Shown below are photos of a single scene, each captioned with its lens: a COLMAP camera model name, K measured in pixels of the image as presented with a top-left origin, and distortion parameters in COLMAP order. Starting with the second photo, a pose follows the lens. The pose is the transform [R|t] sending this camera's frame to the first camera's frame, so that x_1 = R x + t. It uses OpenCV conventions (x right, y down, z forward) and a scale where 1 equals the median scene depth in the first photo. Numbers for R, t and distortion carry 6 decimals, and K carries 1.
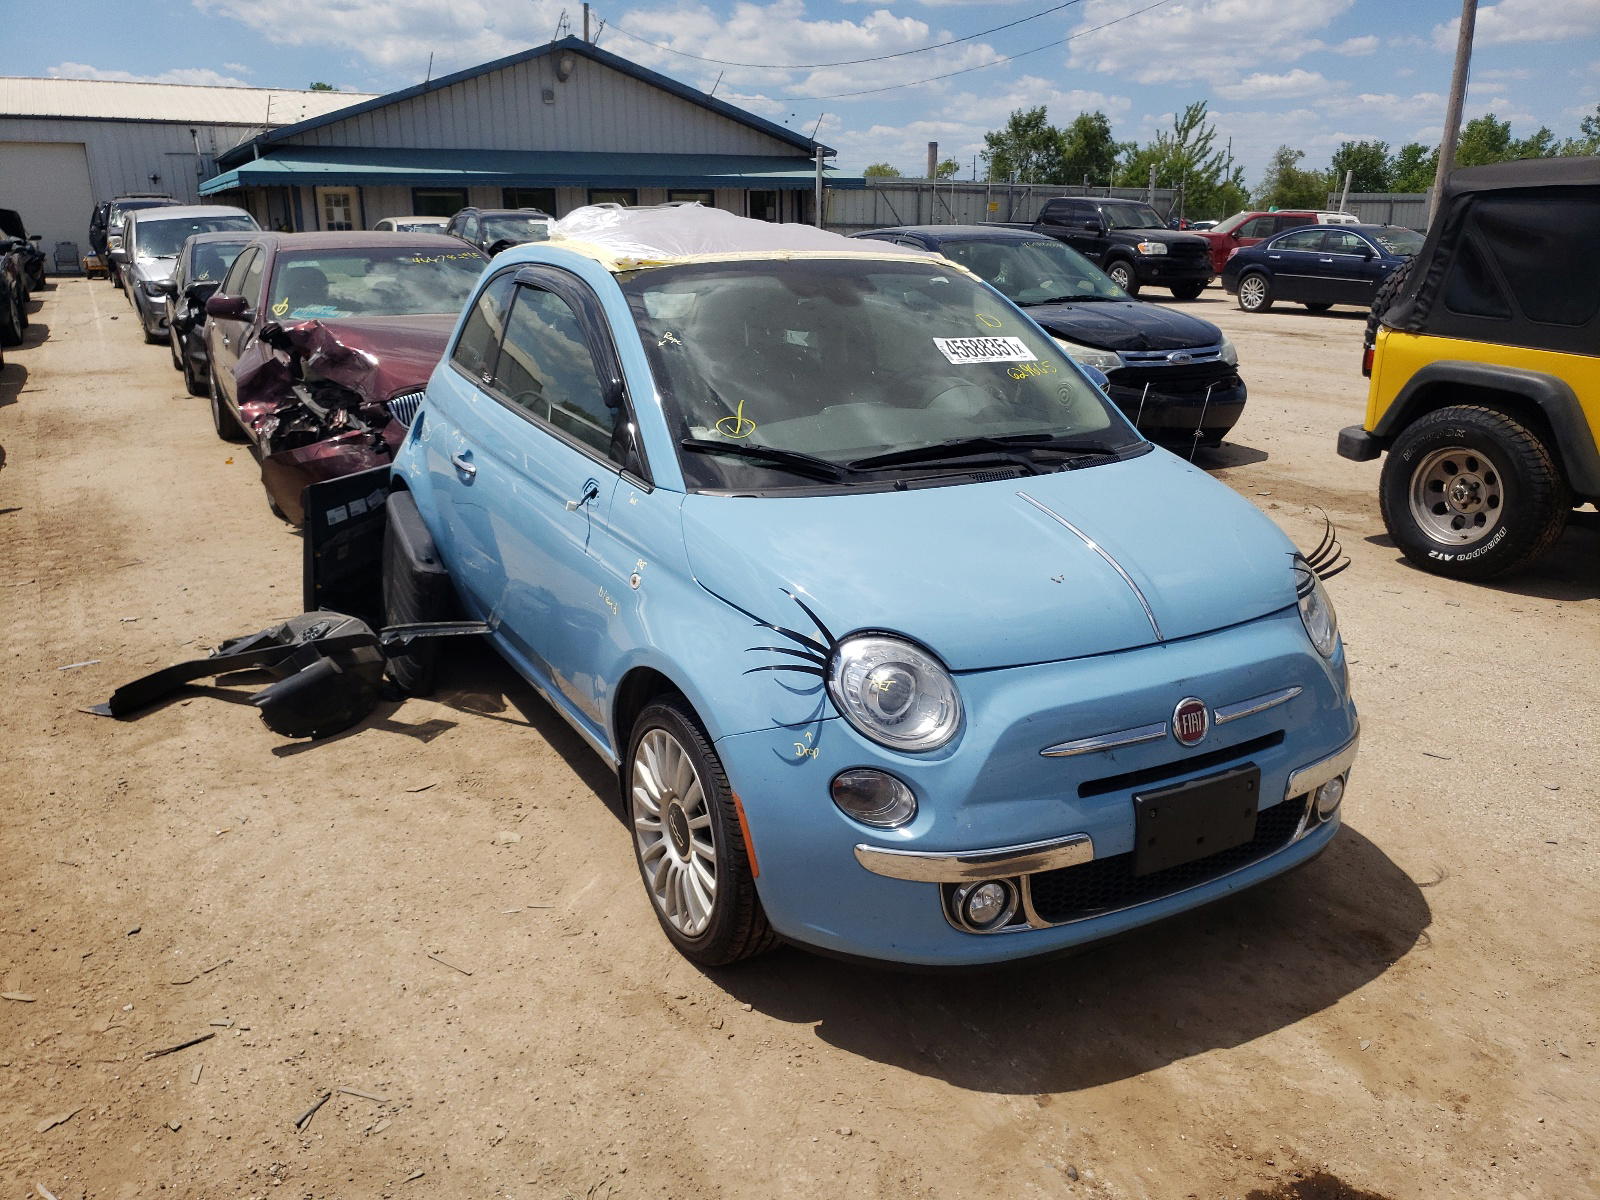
lens RADIAL K [[1232.4, 0, 790.5], [0, 1232.4, 605.5], [0, 0, 1]] dist [0.003265, 0.009762]
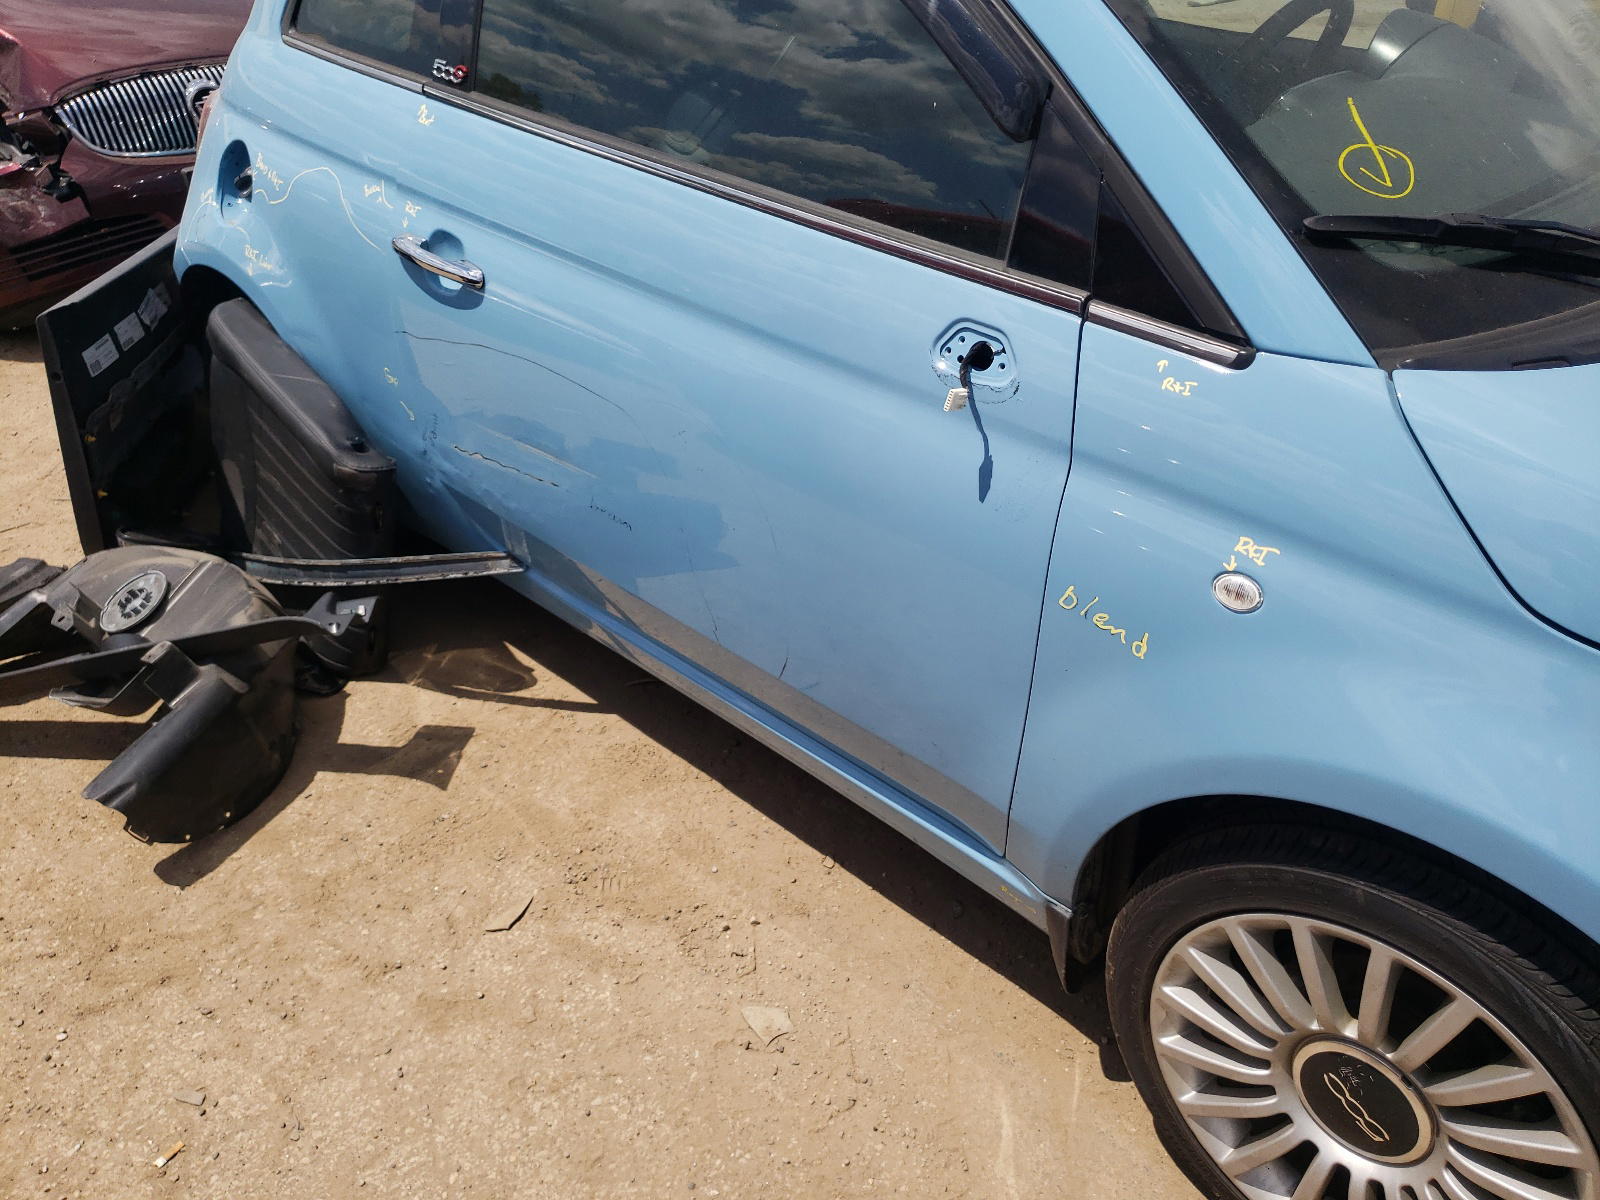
lens RADIAL K [[1232.4, 0, 790.5], [0, 1232.4, 605.5], [0, 0, 1]] dist [0.003265, 0.009762]
pose [[0.959570, -0.160578, 0.231171, -0.255048], [0.095049, 0.957916, 0.270855, -0.098747], [-0.264936, -0.237932, 0.934450, 0.453067]]
